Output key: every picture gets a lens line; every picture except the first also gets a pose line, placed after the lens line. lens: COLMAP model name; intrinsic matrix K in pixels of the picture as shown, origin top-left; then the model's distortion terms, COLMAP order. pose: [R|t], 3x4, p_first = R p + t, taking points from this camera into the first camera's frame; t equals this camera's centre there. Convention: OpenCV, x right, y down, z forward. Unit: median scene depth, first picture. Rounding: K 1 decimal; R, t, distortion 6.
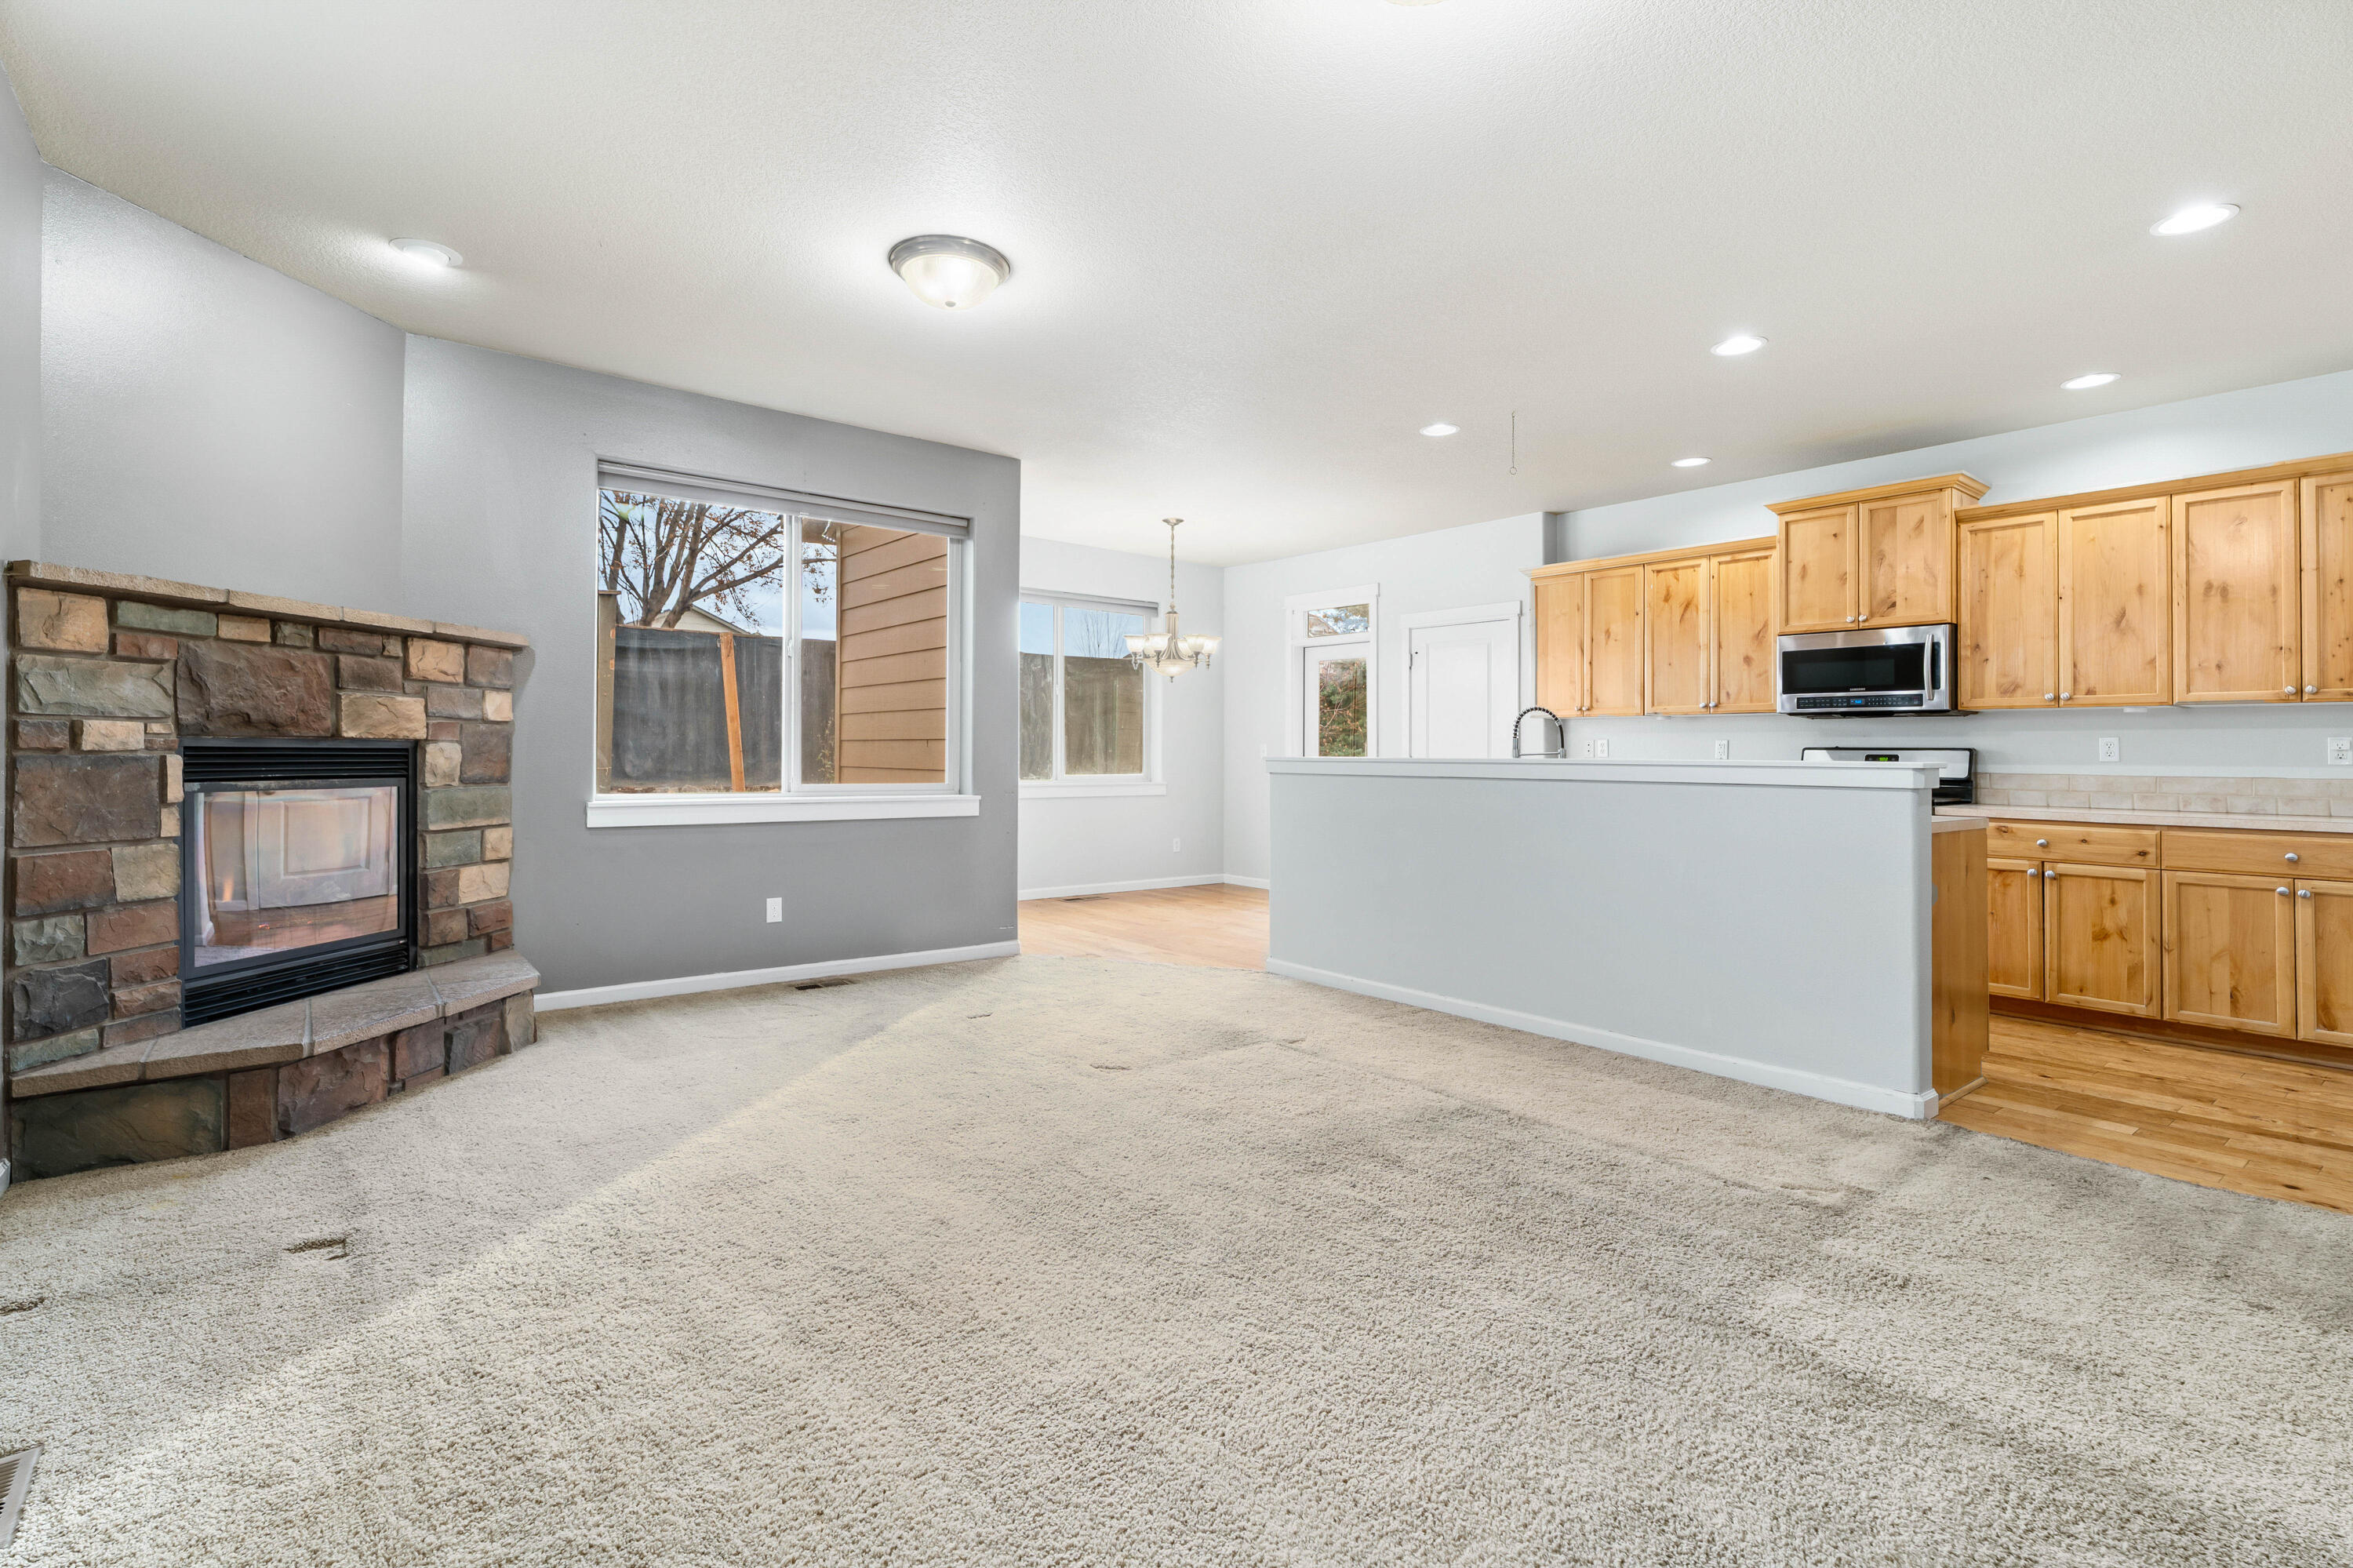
lens RADIAL K [[1054.9, 0, 1169.1], [0, 1054.9, 770.7], [0, 0, 1]] dist [-0.002113, -0.001093]
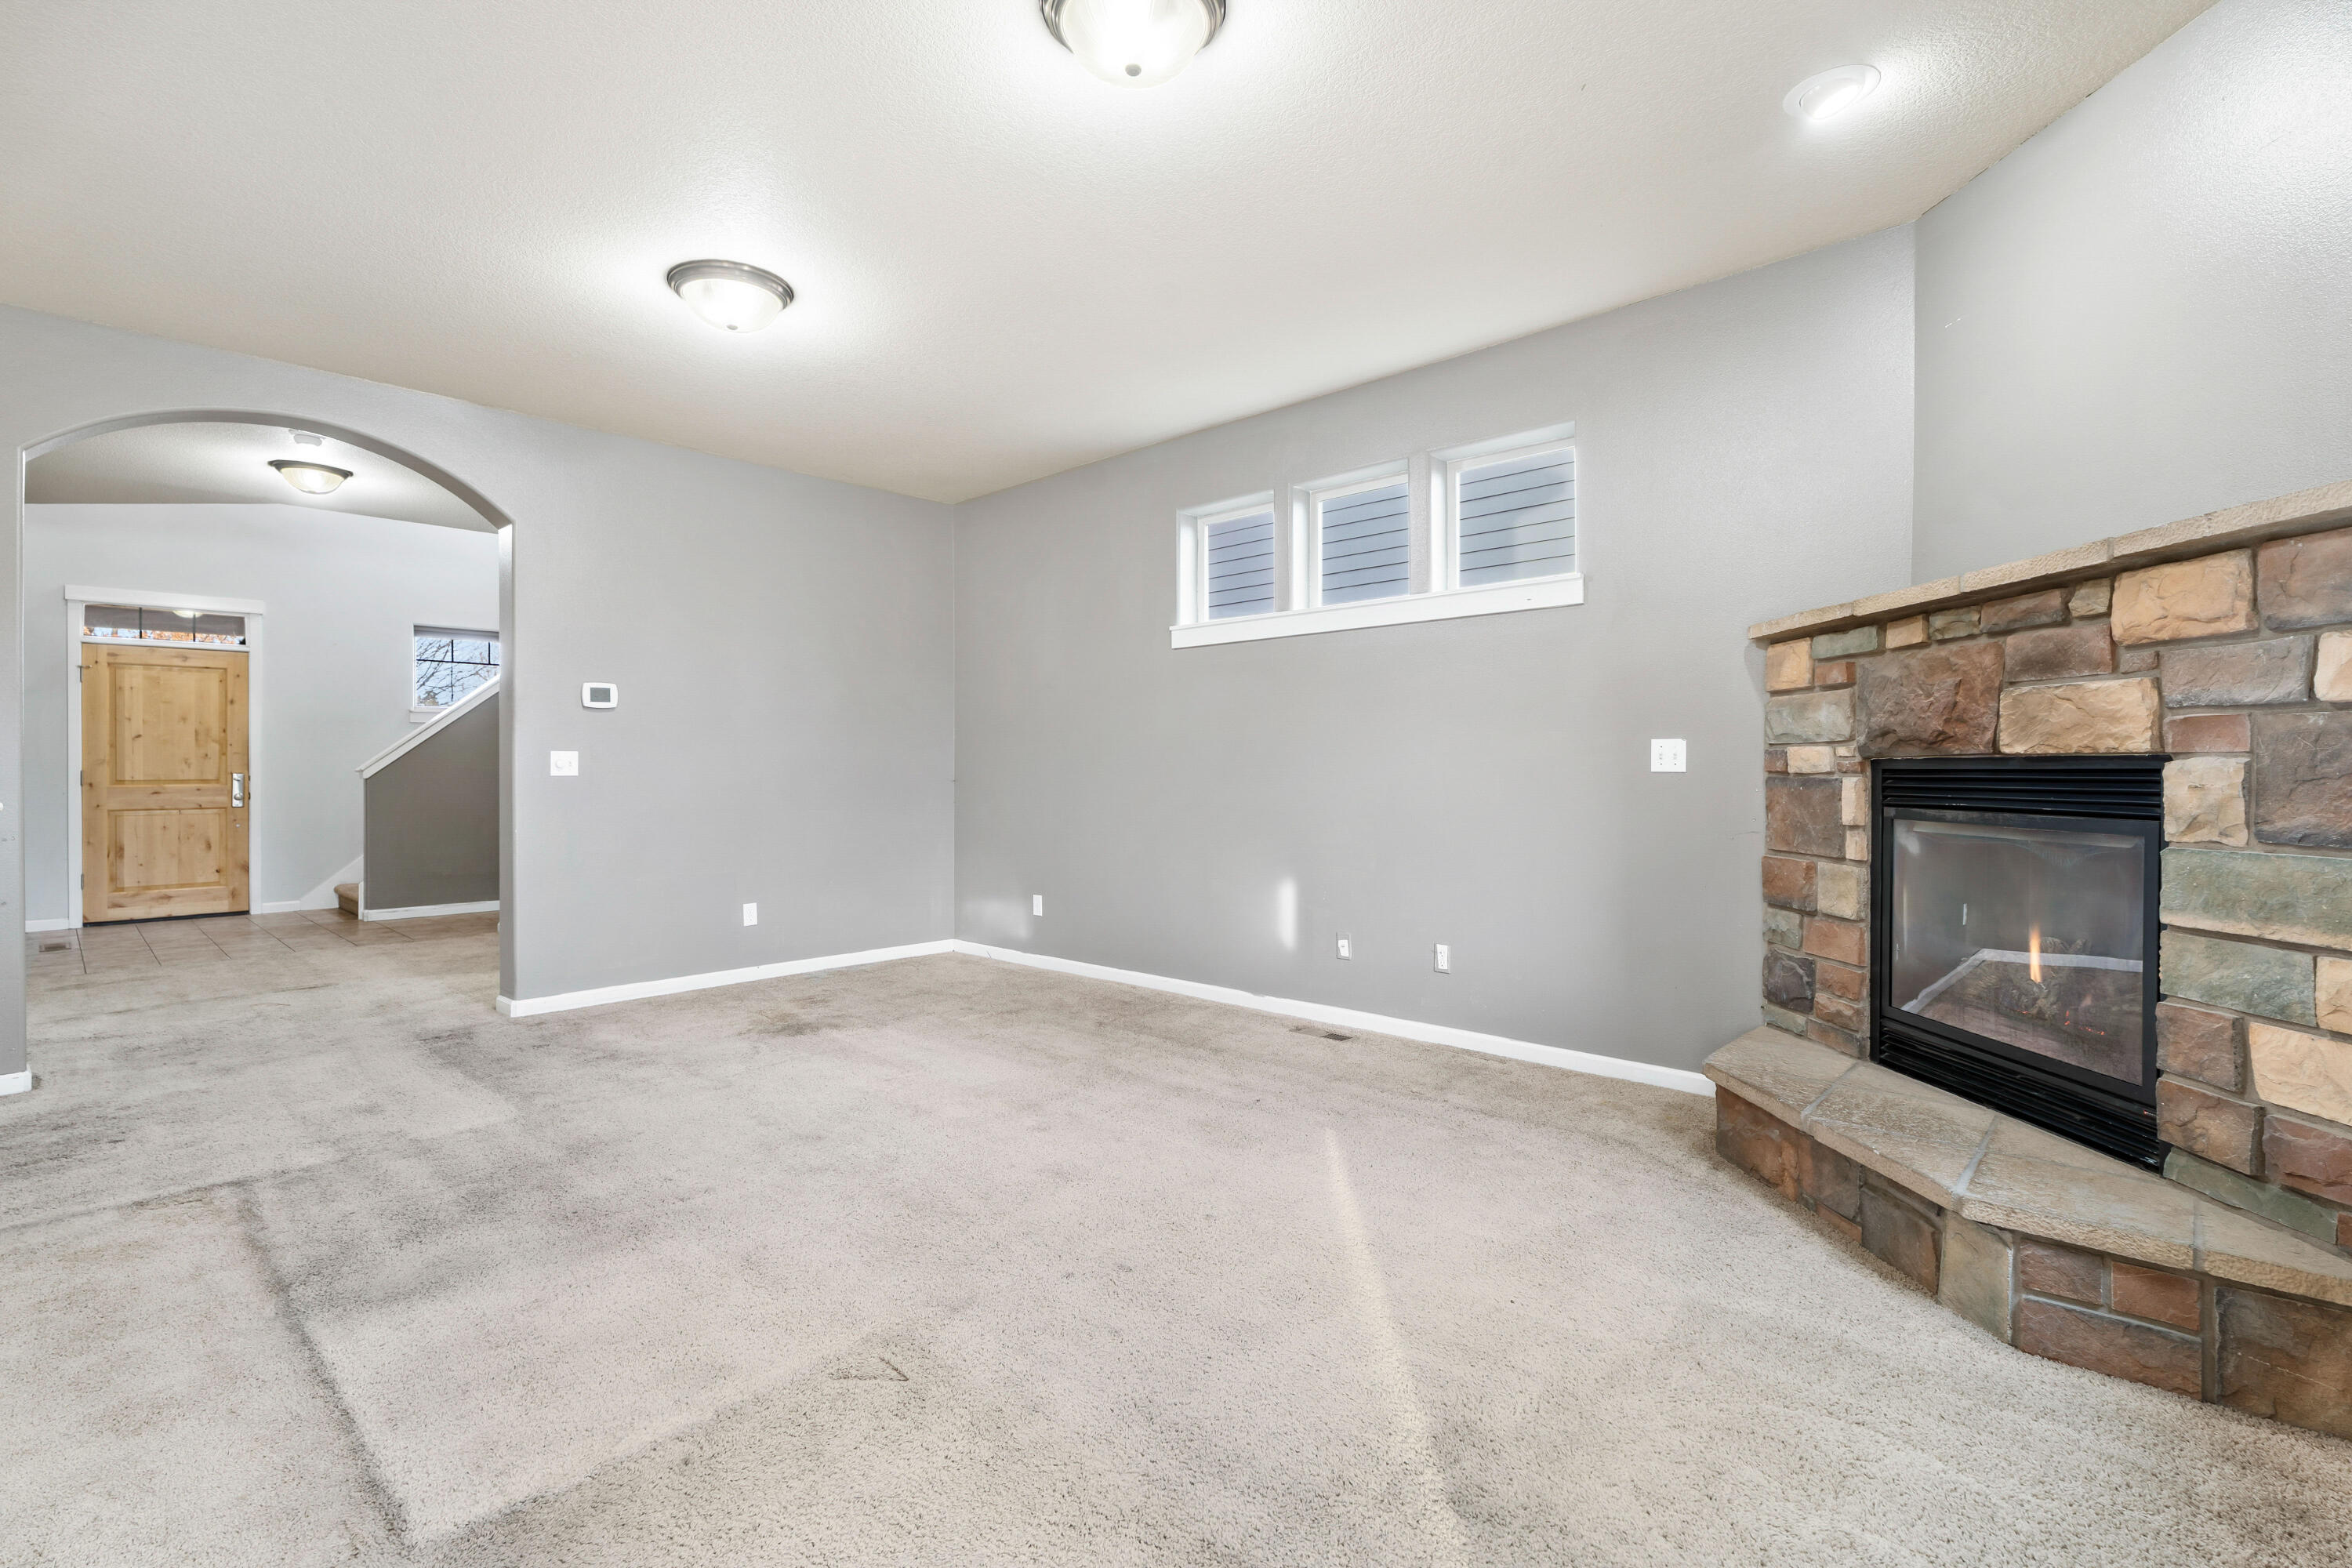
lens RADIAL K [[1054.4, 0, 1171.7], [0, 1054.4, 772.7], [0, 0, 1]] dist [-0.002113, -0.001093]
pose [[-0.991465, -0.006130, -0.130230, -0.150540], [-0.008571, 0.999798, 0.018191, -0.026960], [0.130093, 0.019152, -0.991317, 1.601915]]
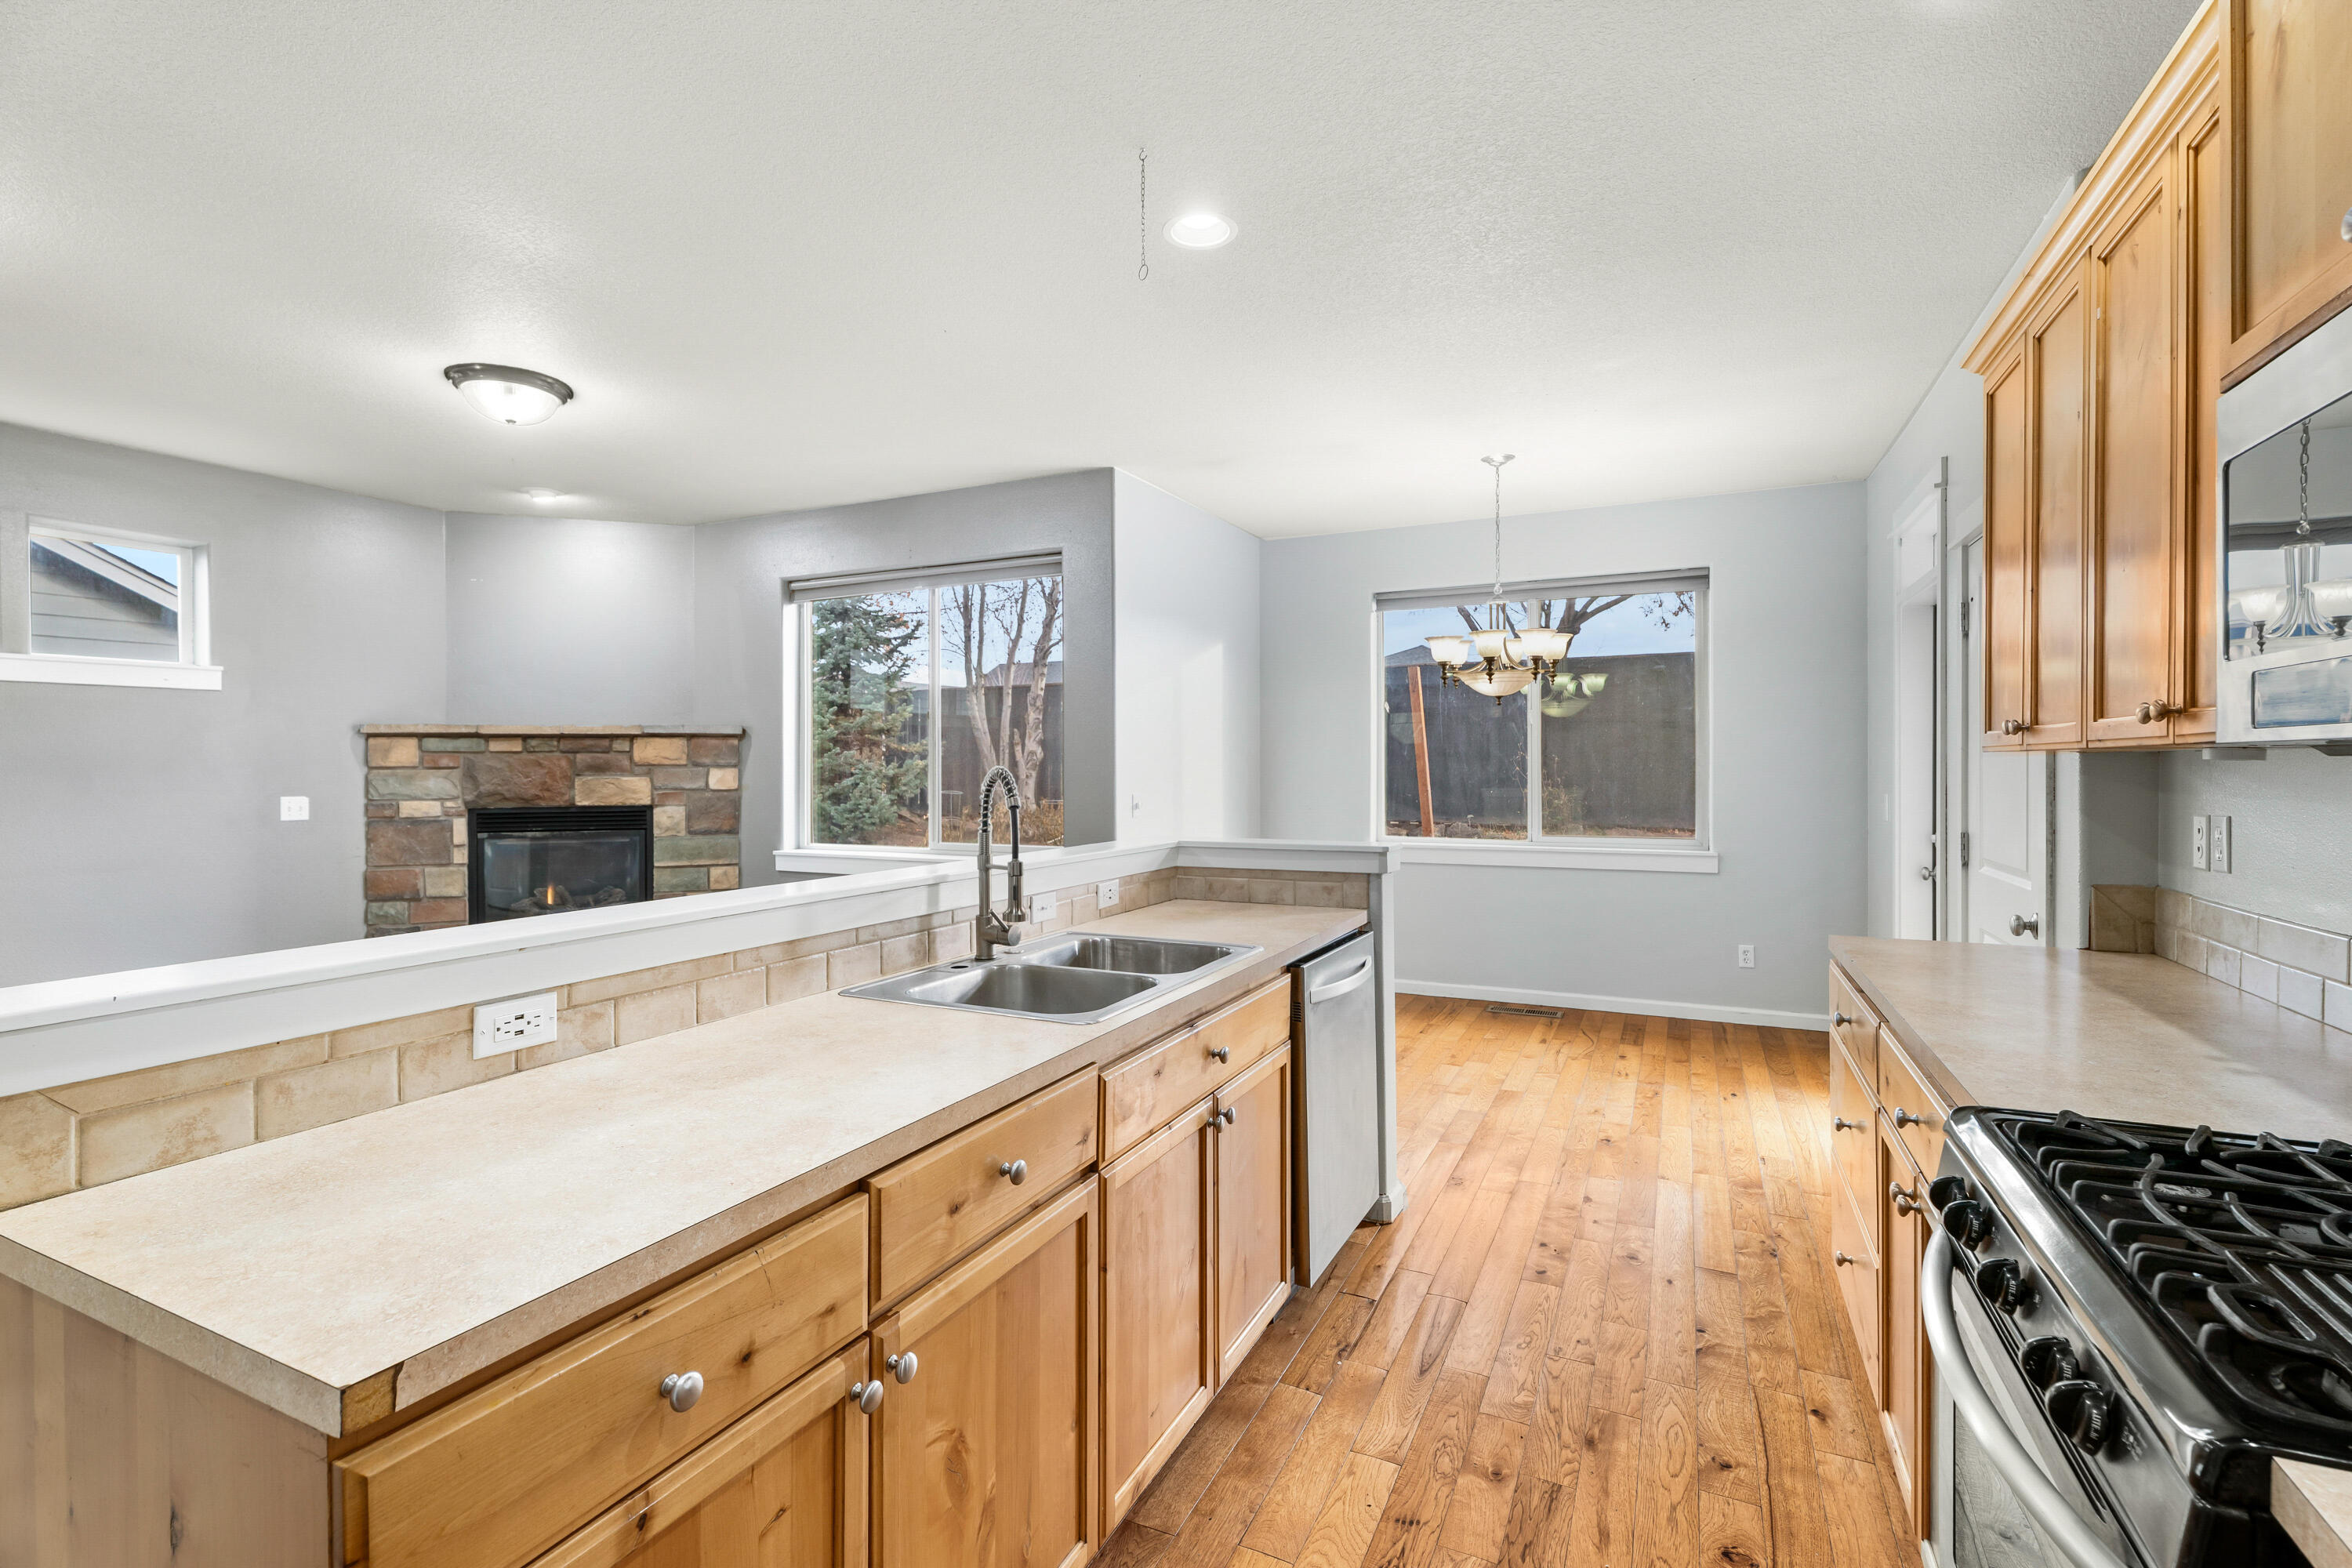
lens RADIAL K [[1054.4, 0, 1184.0], [0, 1054.4, 772.7], [0, 0, 1]] dist [-0.002113, -0.001093]
pose [[0.436542, -0.007058, -0.899656, 1.045717], [-0.005909, 0.999925, -0.010712, -0.069181], [0.899665, 0.009993, 0.436467, 1.120761]]
